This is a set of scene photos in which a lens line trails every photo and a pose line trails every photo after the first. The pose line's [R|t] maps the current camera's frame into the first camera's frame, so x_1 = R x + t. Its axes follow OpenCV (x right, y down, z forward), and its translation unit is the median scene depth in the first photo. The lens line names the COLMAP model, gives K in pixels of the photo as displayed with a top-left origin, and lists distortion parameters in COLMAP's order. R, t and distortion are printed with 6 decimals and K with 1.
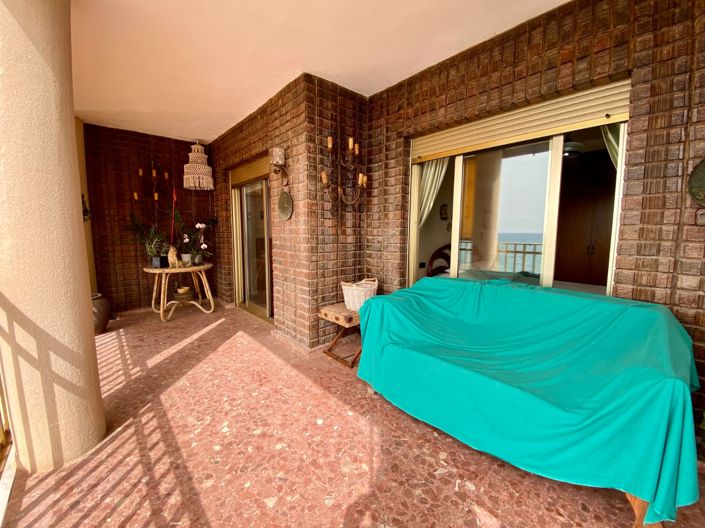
lens RADIAL K [[284.8, 0, 351.0], [0, 284.8, 258.1], [0, 0, 1]] dist [0.024403, -0.020892]
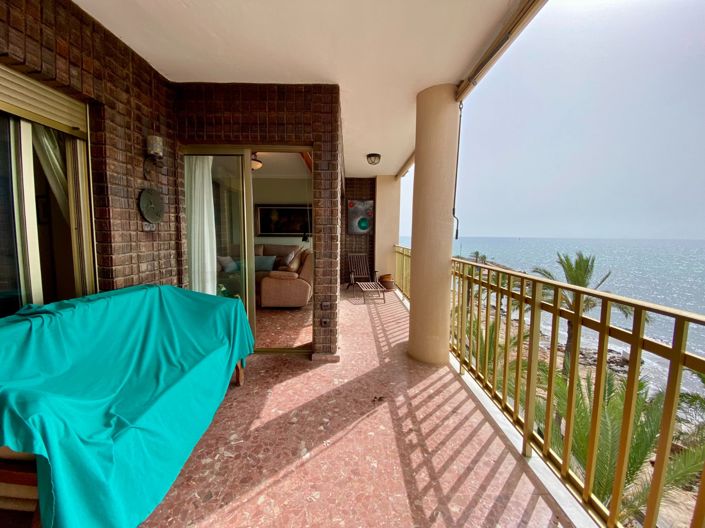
lens RADIAL K [[284.8, 0, 351.0], [0, 284.8, 258.1], [0, 0, 1]] dist [0.024403, -0.020892]
pose [[-0.748130, -0.065405, 0.660321, -0.713249], [0.054750, 0.985653, 0.159660, -0.153058], [-0.661290, 0.155599, -0.733815, 1.363636]]
